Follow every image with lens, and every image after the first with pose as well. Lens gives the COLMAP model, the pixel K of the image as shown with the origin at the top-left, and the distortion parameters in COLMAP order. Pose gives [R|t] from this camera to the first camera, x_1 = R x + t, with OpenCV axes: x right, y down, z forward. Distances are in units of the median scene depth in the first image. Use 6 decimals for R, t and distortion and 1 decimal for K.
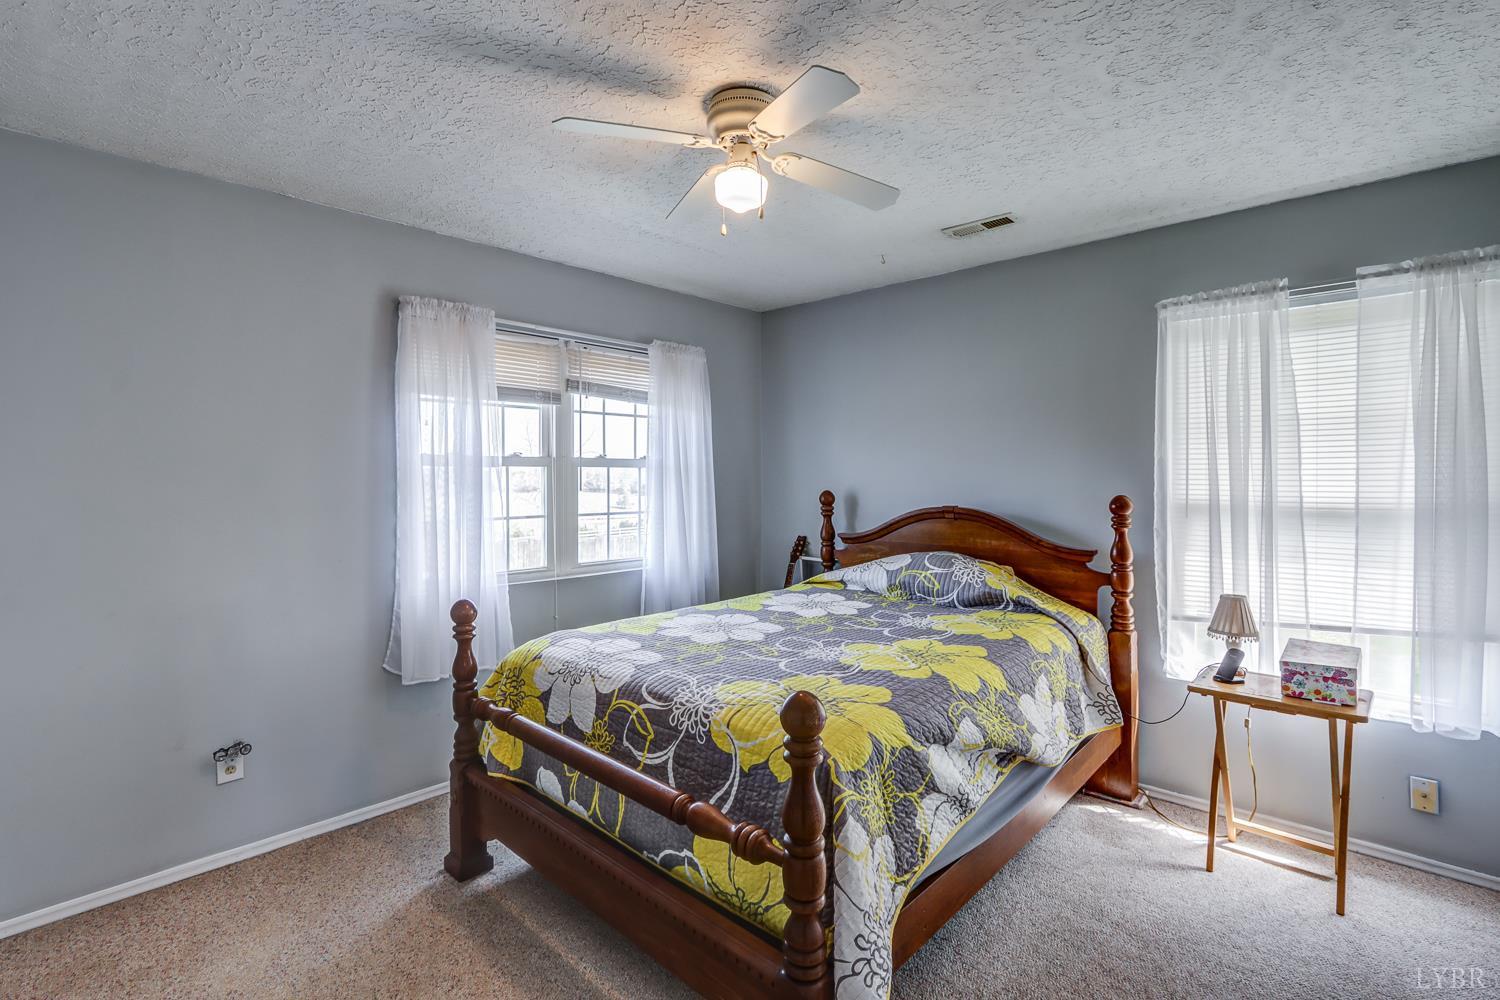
lens RADIAL K [[688.0, 0, 748.4], [0, 688.0, 481.3], [0, 0, 1]] dist [0.000572, 0.000009]
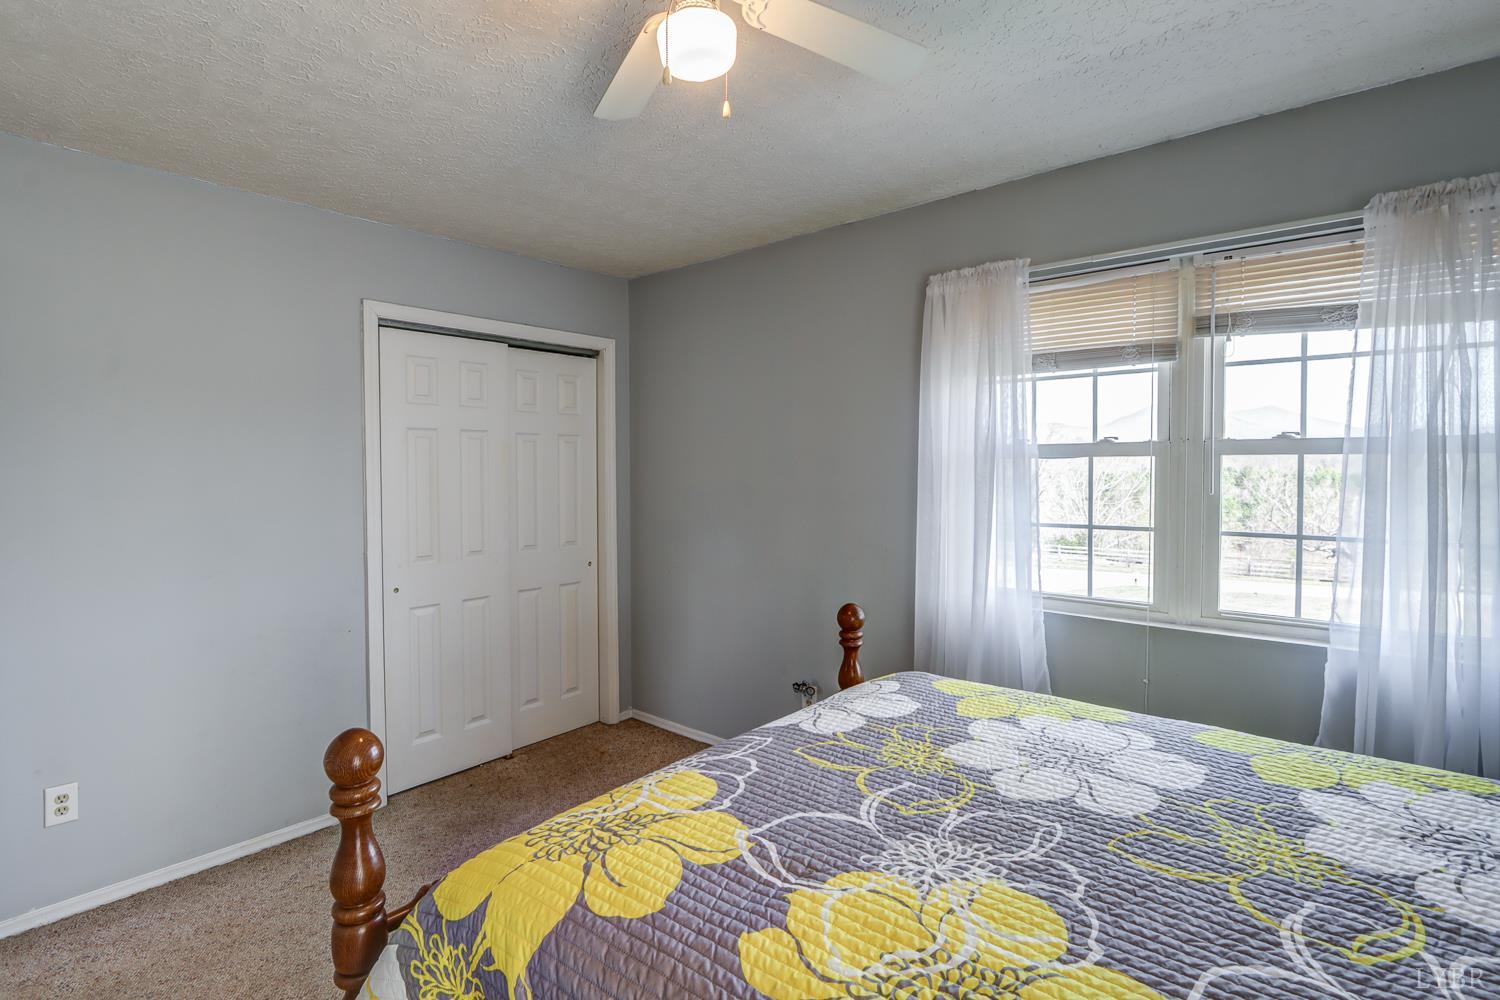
lens RADIAL K [[723.0, 0, 750.0], [0, 723.0, 500.0], [0, 0, 1]] dist [-0.035009, 0.000080]
pose [[0.047228, 0.046257, -0.997813, 0.388494], [-0.003087, 0.998929, 0.046163, -0.009432], [0.998879, 0.000900, 0.047320, 0.576235]]
